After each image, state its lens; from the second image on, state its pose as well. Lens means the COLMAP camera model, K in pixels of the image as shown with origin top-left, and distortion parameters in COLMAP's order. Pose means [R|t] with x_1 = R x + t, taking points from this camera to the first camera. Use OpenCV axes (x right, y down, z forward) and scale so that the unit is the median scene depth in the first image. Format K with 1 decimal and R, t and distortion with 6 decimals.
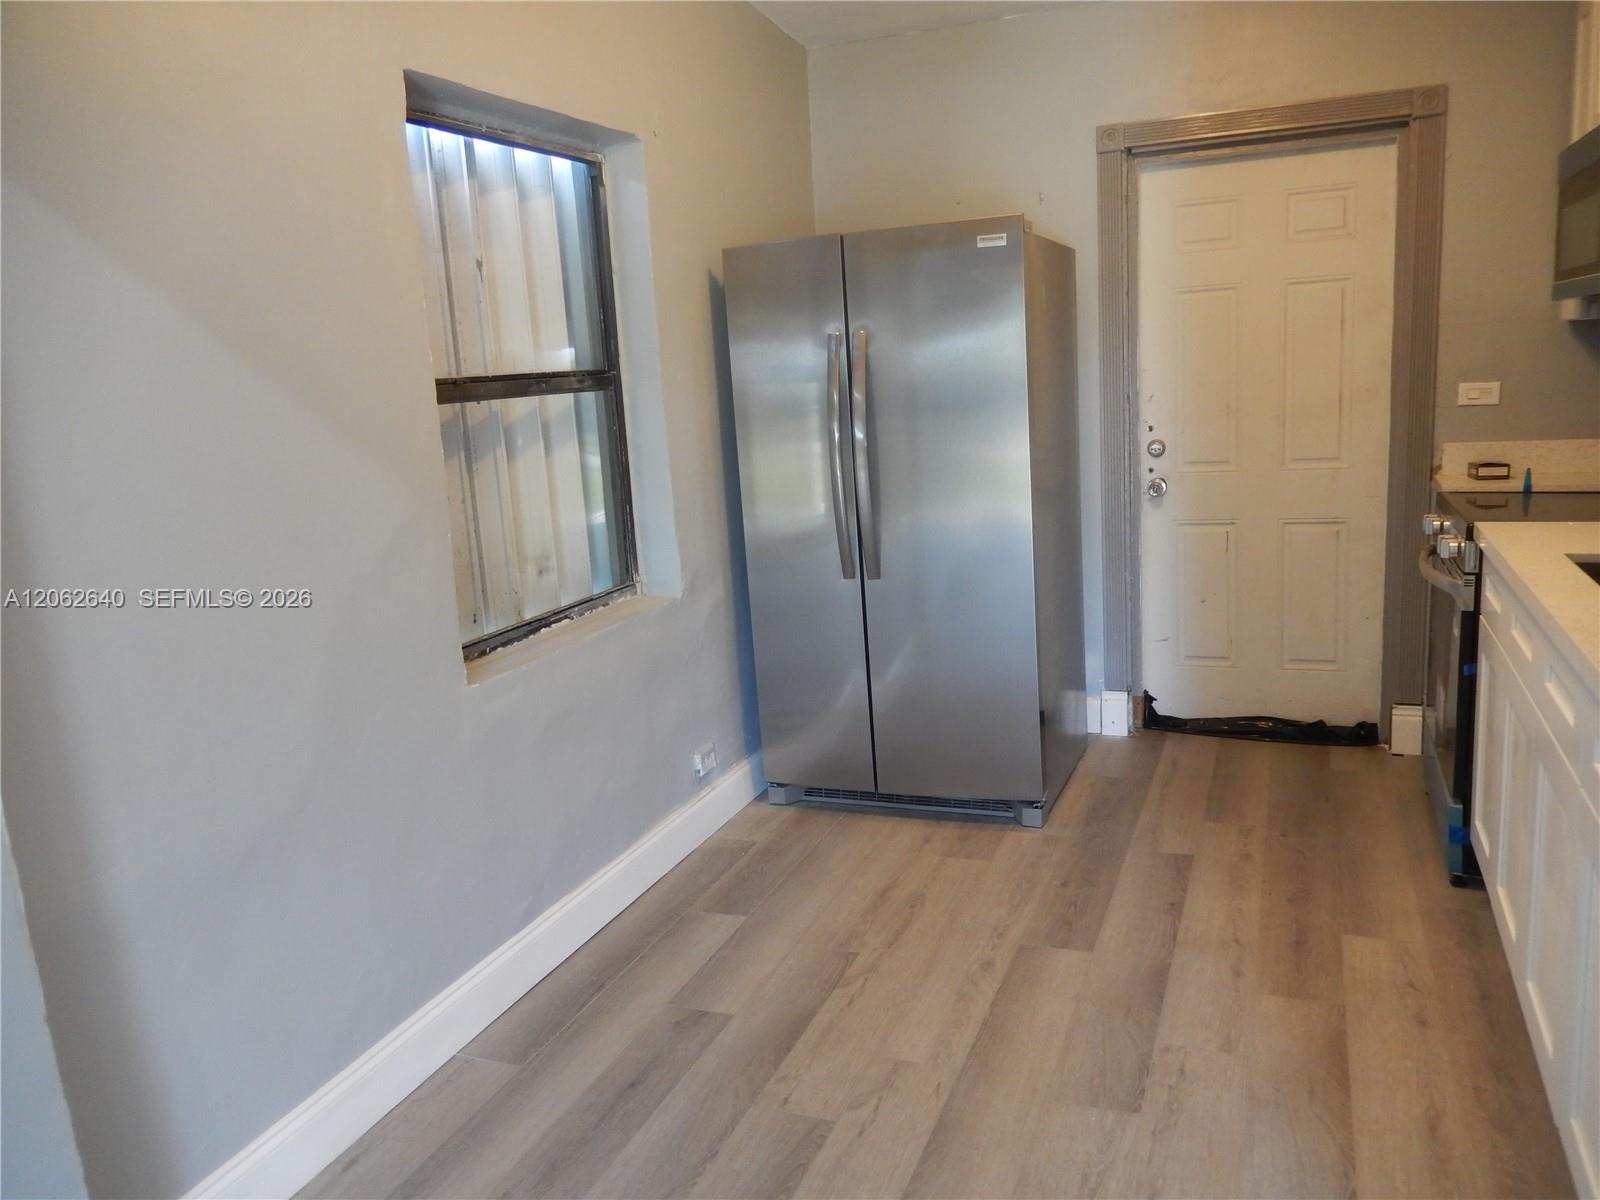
lens RADIAL K [[1195.7, 0, 800.0], [0, 1195.7, 600.0], [0, 0, 1]] dist [0.003274, -0.010144]
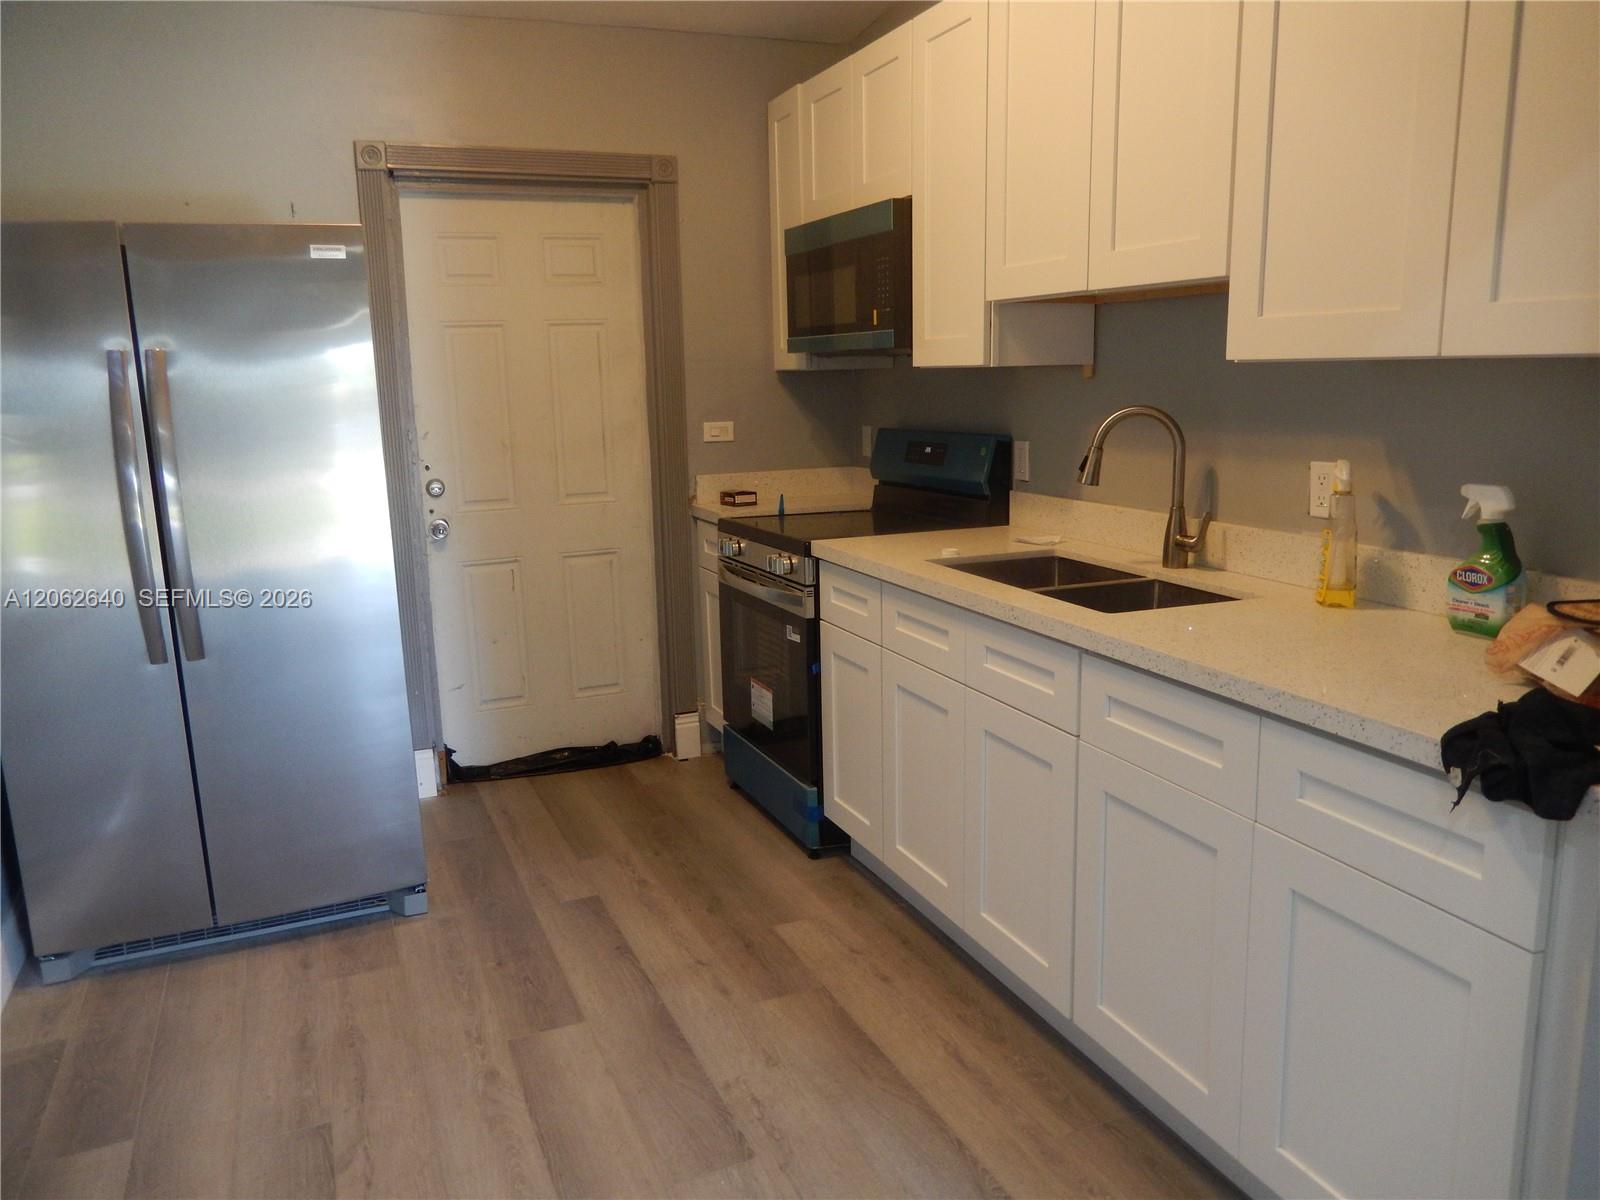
lens RADIAL K [[1202.2, 0, 800.0], [0, 1202.2, 600.0], [0, 0, 1]] dist [0.001583, -0.002809]
pose [[0.707250, -0.094057, 0.700679, -0.204216], [0.119859, 0.992715, 0.012275, -0.018558], [-0.696729, 0.075301, 0.713371, 0.144486]]
